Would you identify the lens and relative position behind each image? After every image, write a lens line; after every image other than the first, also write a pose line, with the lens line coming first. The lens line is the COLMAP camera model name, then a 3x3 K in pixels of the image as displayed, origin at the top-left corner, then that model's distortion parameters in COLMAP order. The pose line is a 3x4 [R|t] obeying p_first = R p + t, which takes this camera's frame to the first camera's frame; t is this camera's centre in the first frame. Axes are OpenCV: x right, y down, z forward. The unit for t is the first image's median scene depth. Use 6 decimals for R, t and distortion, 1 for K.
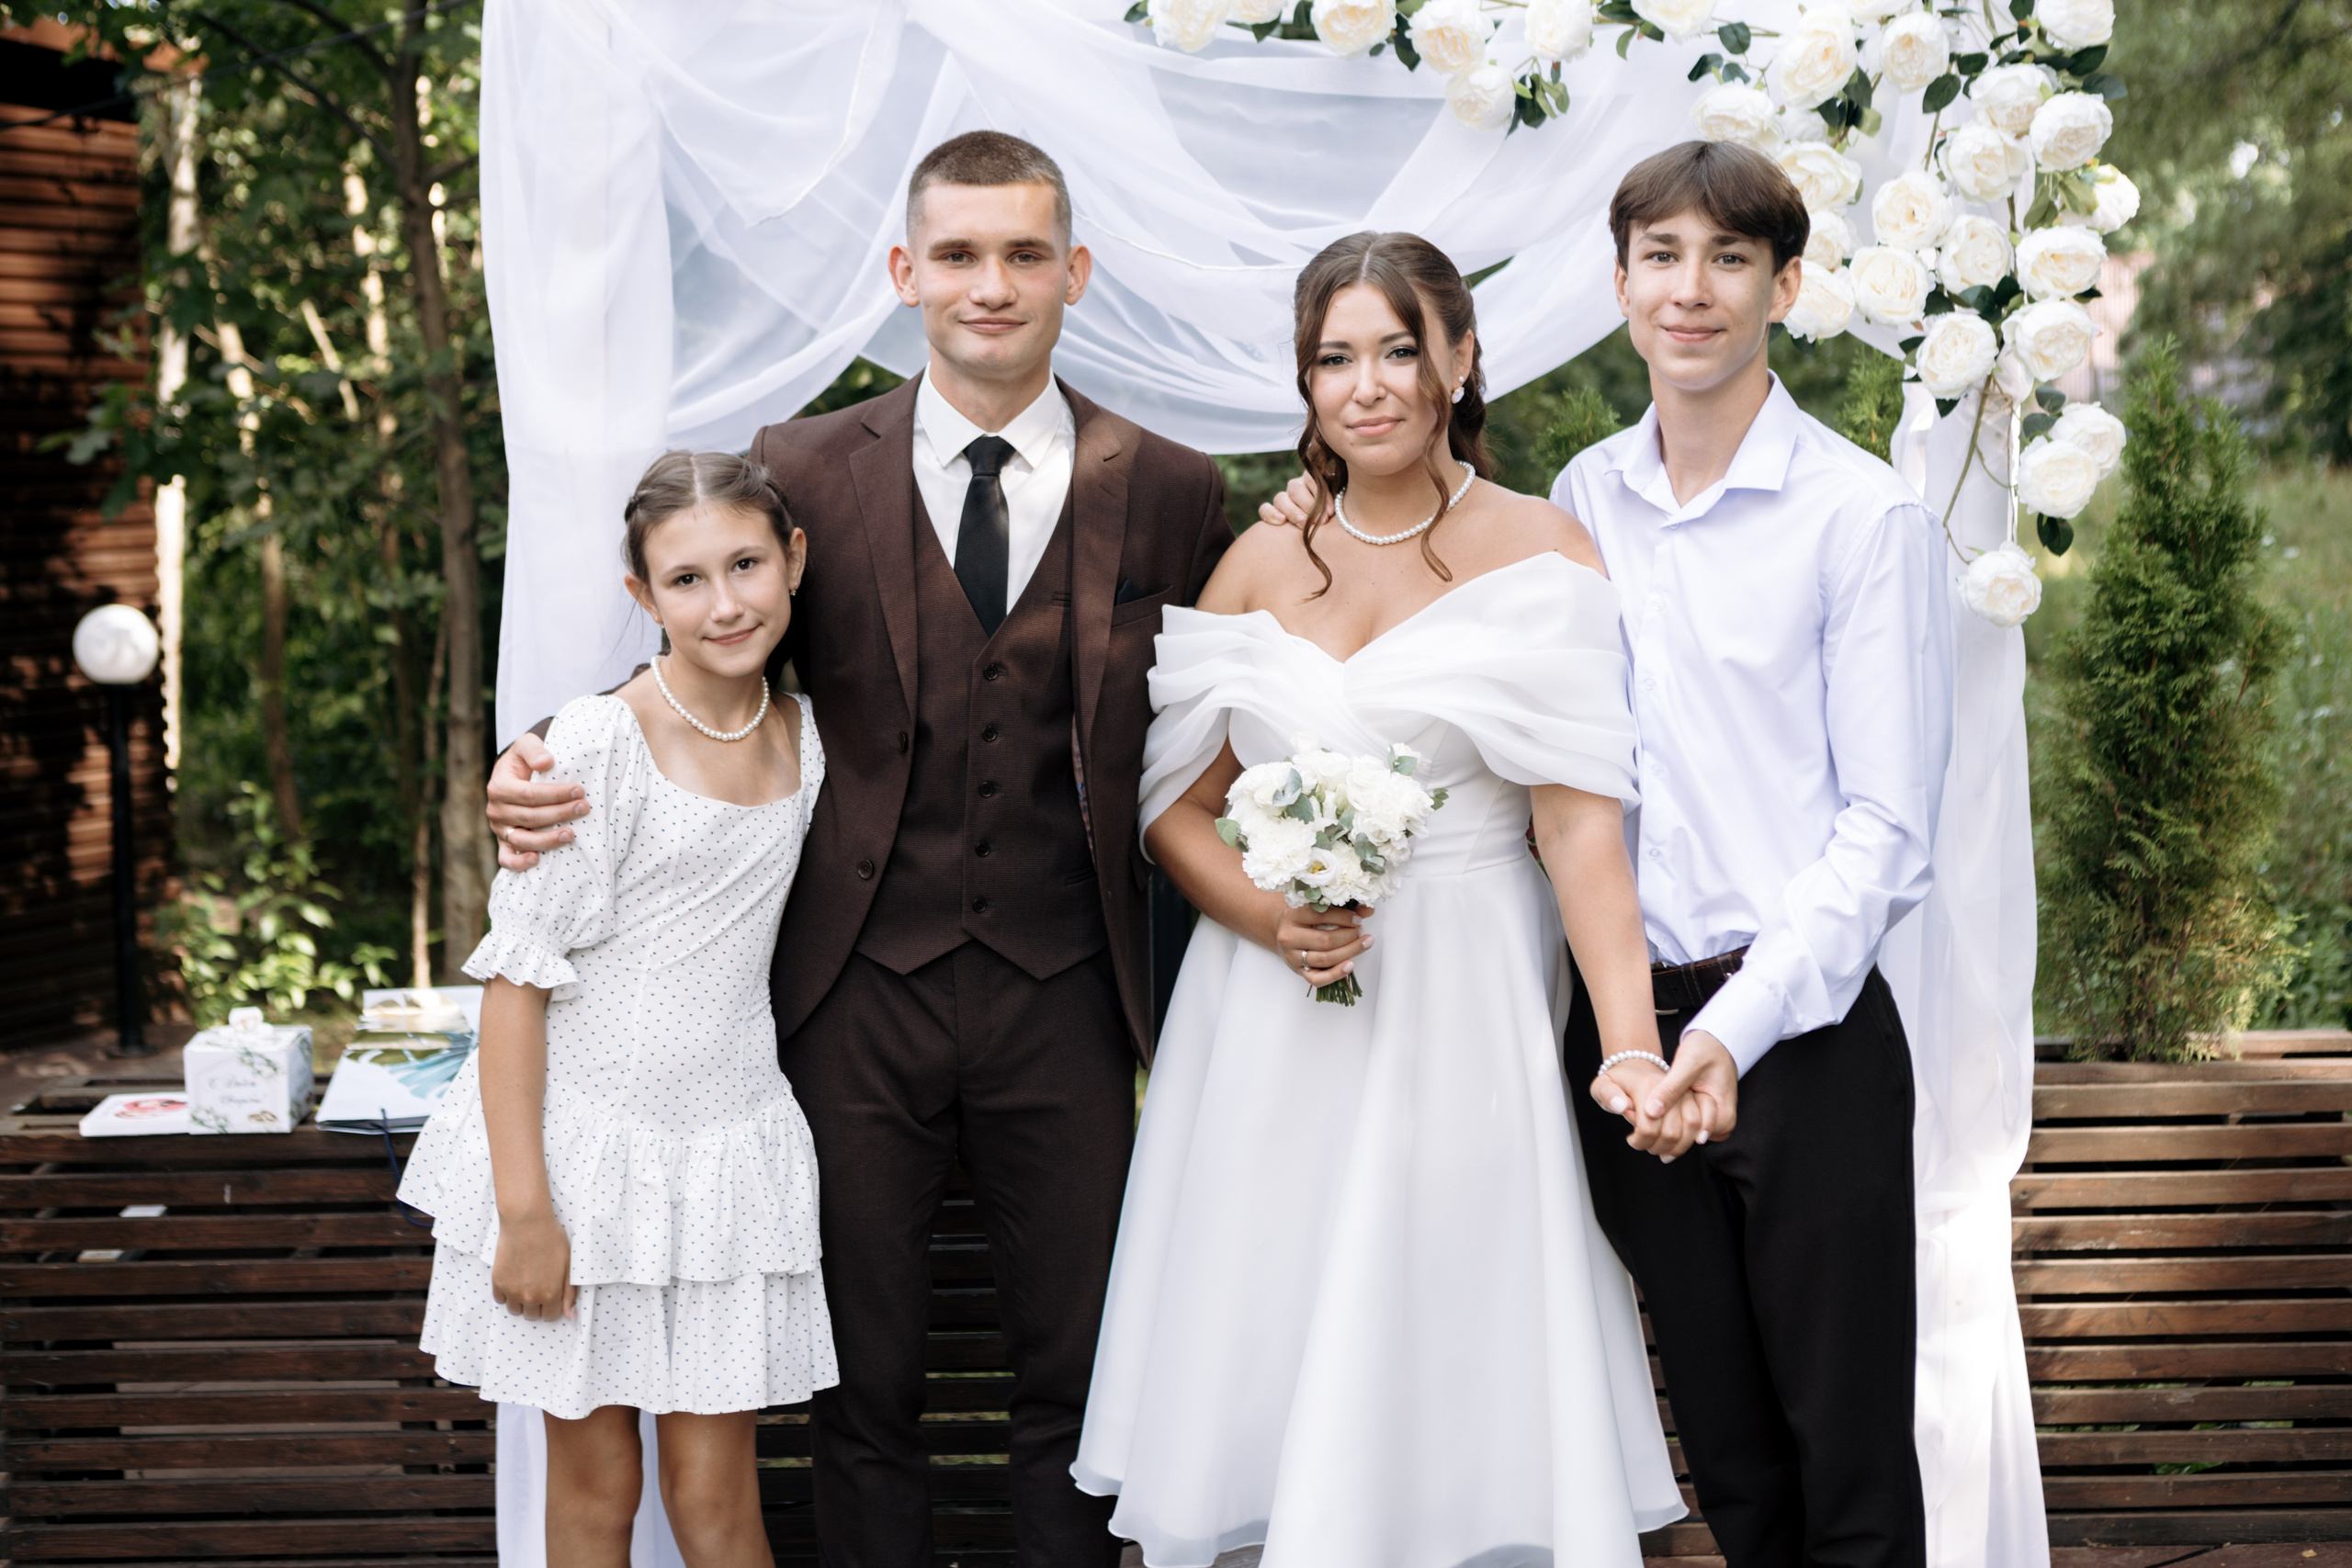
lens RADIAL K [[3013.1, 0, 1190.3], [0, 3013.1, 789.3], [0, 0, 1]] dist [-0.012764, 0.000000]
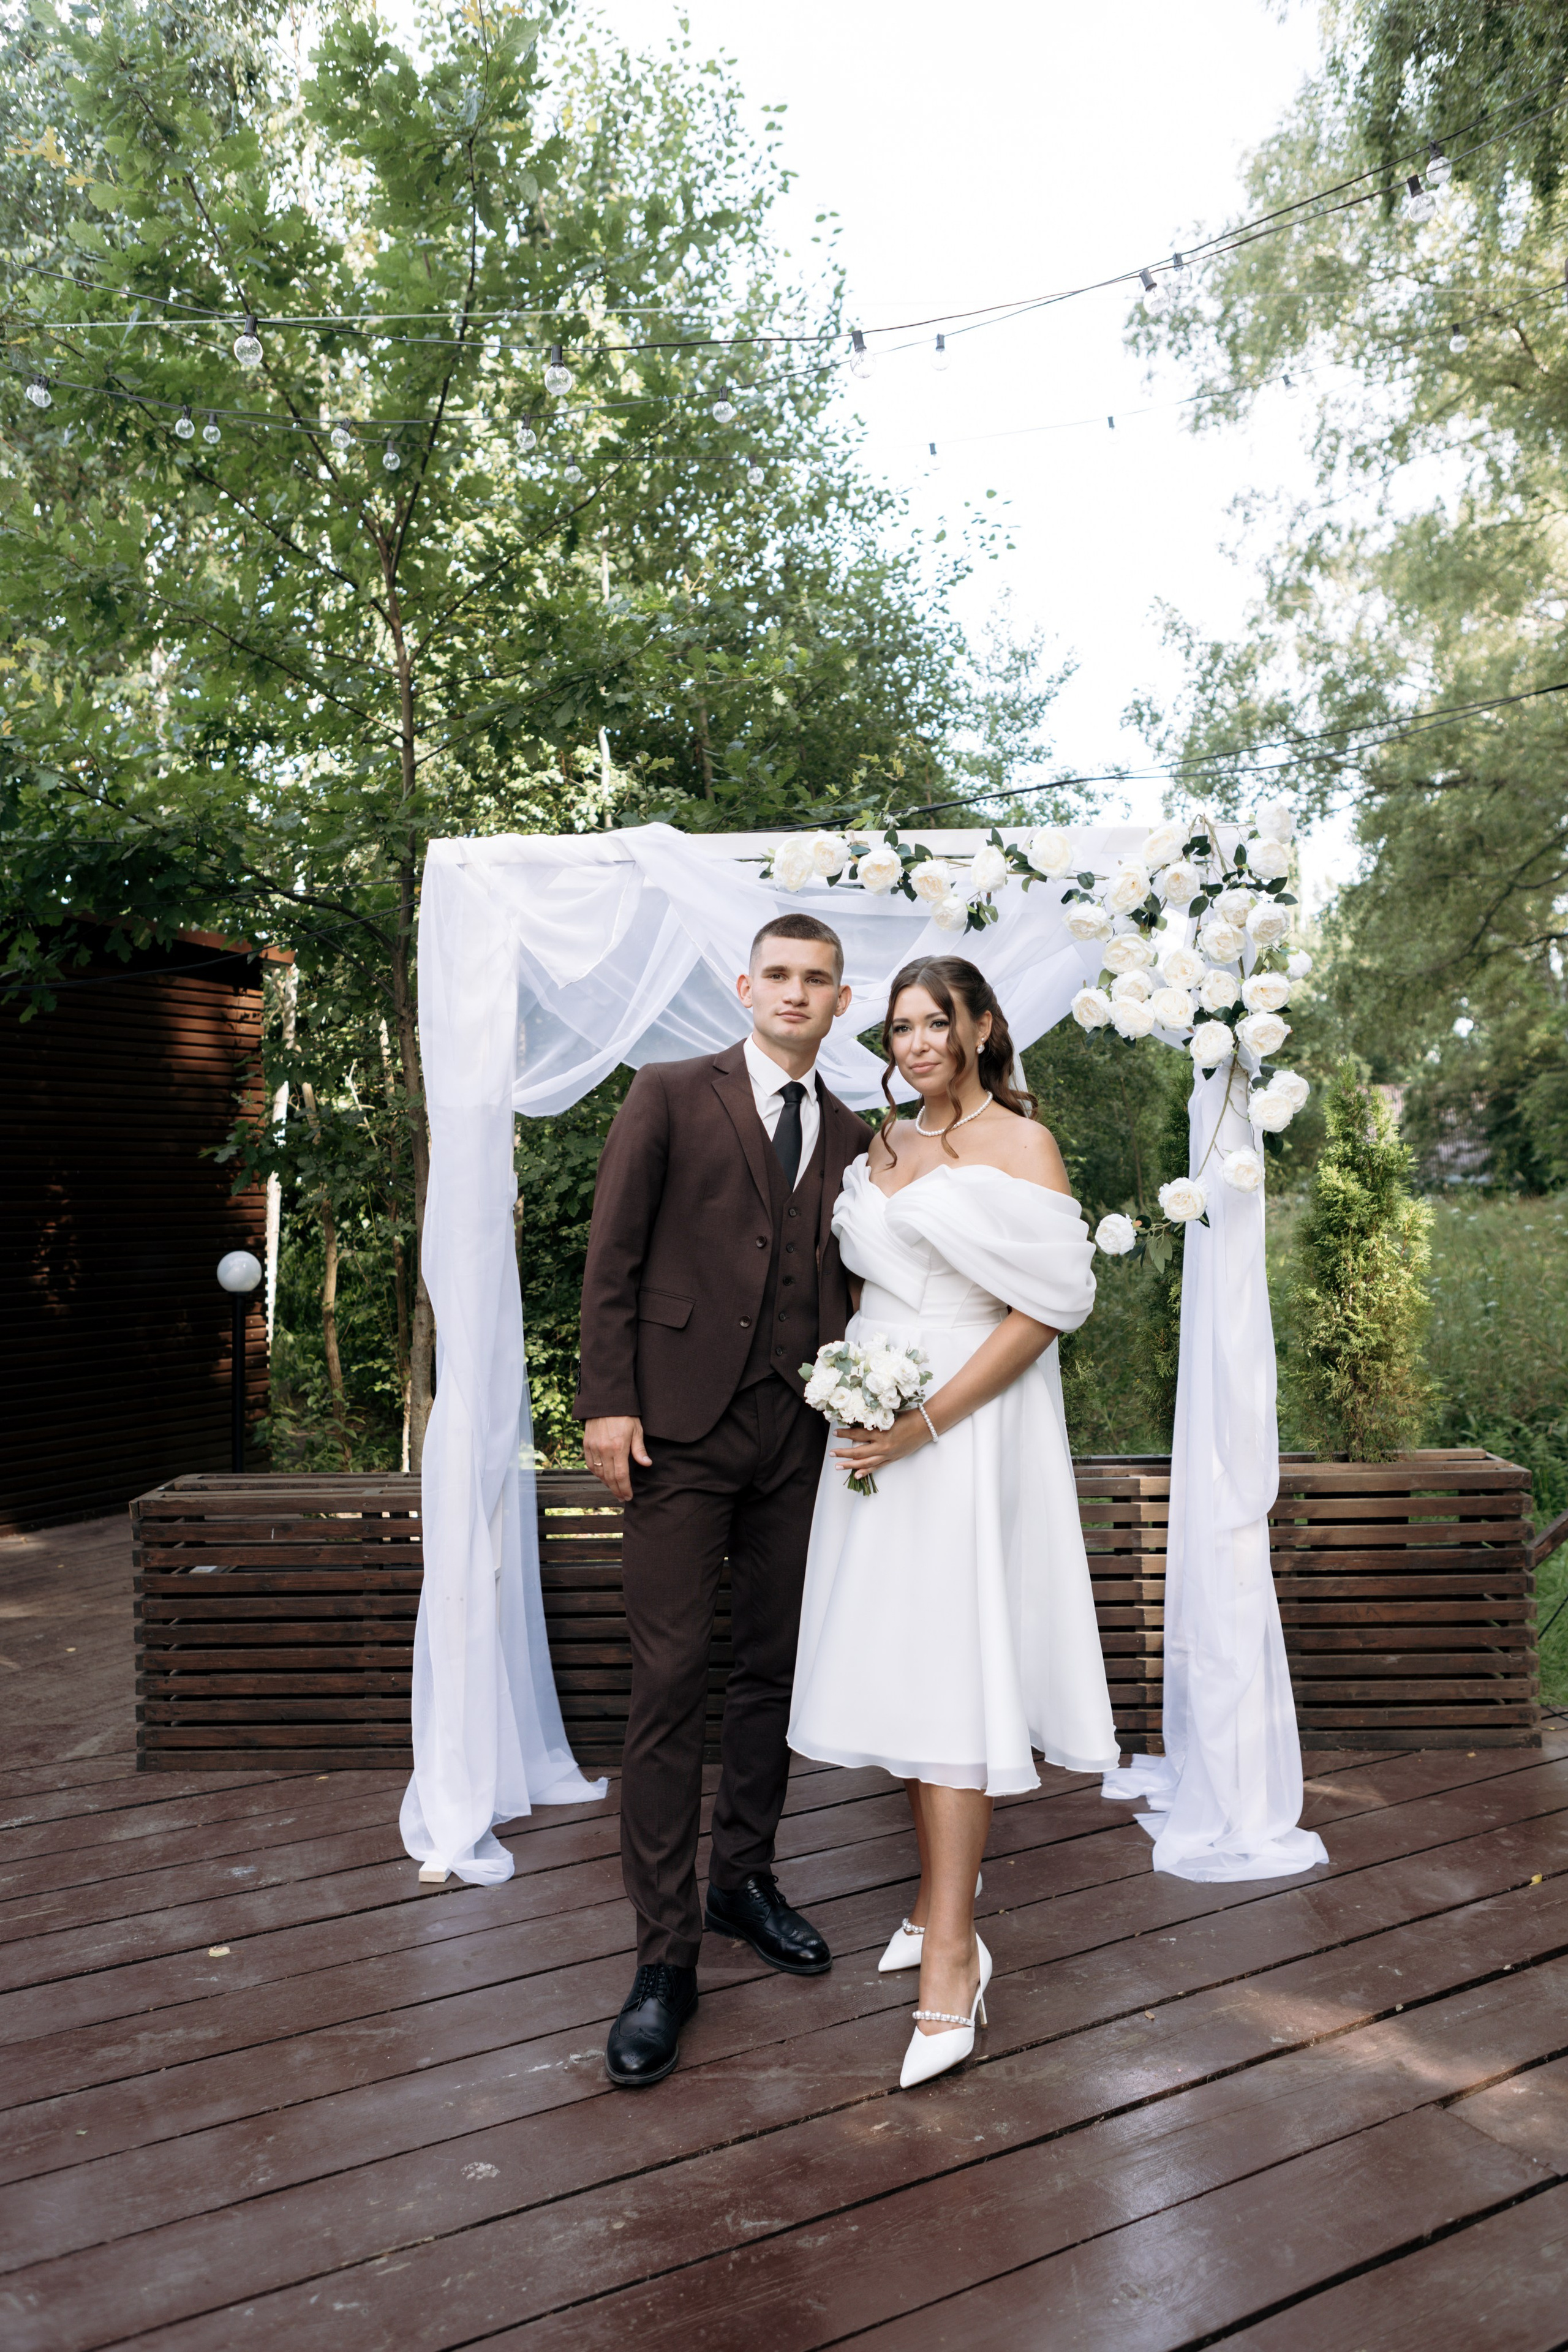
lens RADIAL K [[1738.0, 0, 783.6], [0, 1738.0, 1168.3], [0, 0, 1]] dist [0.013606, 0.014941]
pose [[0.998542, -0.010295, -0.052992, 0.049137], [0.002588, 0.989648, -0.143494, 0.080549], [0.053921, 0.143147, 0.988231, -0.048801]]
